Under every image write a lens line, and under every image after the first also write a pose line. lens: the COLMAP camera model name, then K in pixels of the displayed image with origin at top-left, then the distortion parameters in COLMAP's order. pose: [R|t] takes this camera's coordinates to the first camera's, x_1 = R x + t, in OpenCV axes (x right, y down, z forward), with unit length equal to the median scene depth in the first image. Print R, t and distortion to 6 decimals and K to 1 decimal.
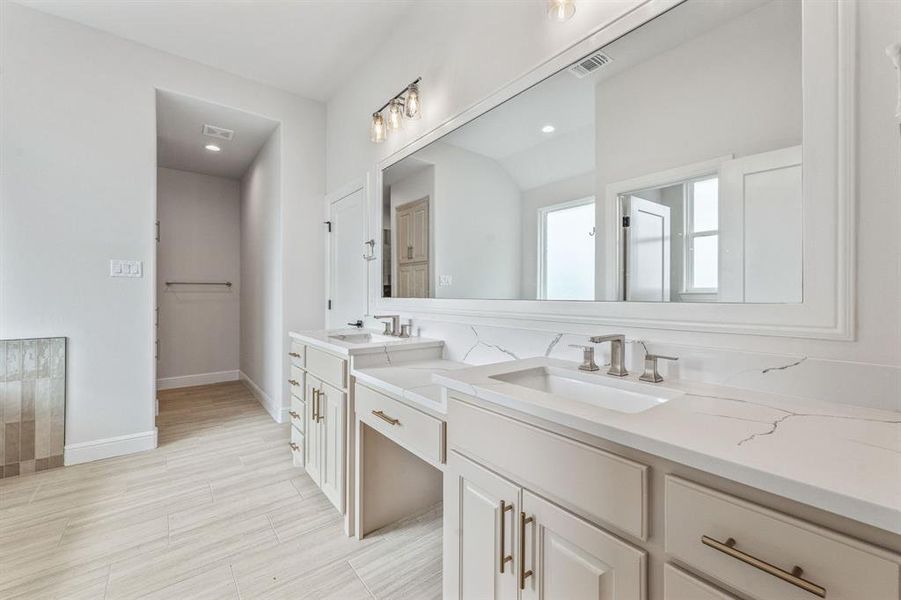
lens RADIAL K [[362.1, 0, 453.4], [0, 362.1, 292.6], [0, 0, 1]] dist [0.001576, 0.000063]
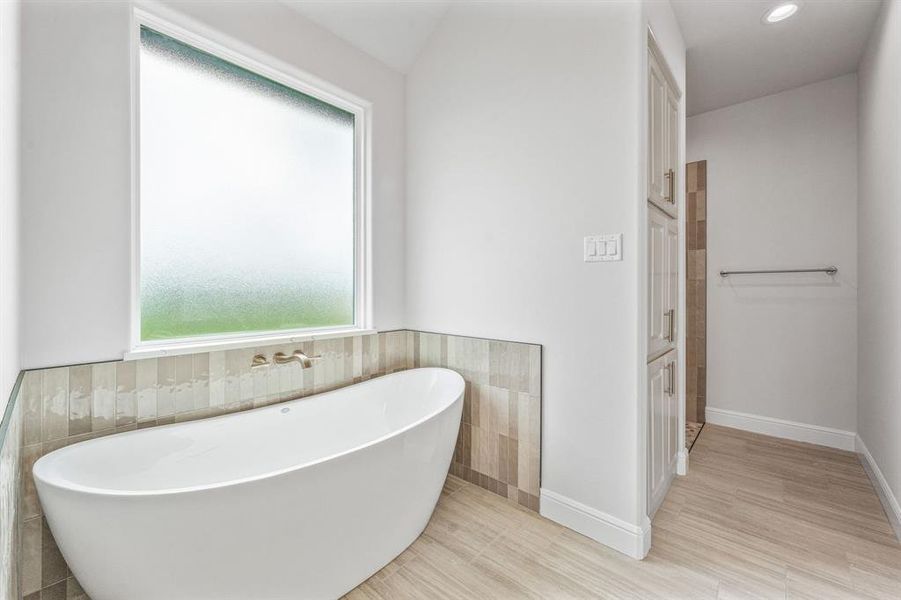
lens RADIAL K [[362.1, 0, 453.4], [0, 362.1, 292.6], [0, 0, 1]] dist [0.001576, 0.000063]
pose [[0.167958, 0.006763, -0.985771, -0.332554], [0.006524, 0.999947, 0.007972, 0.004706], [0.985773, -0.007770, 0.167905, 0.653622]]
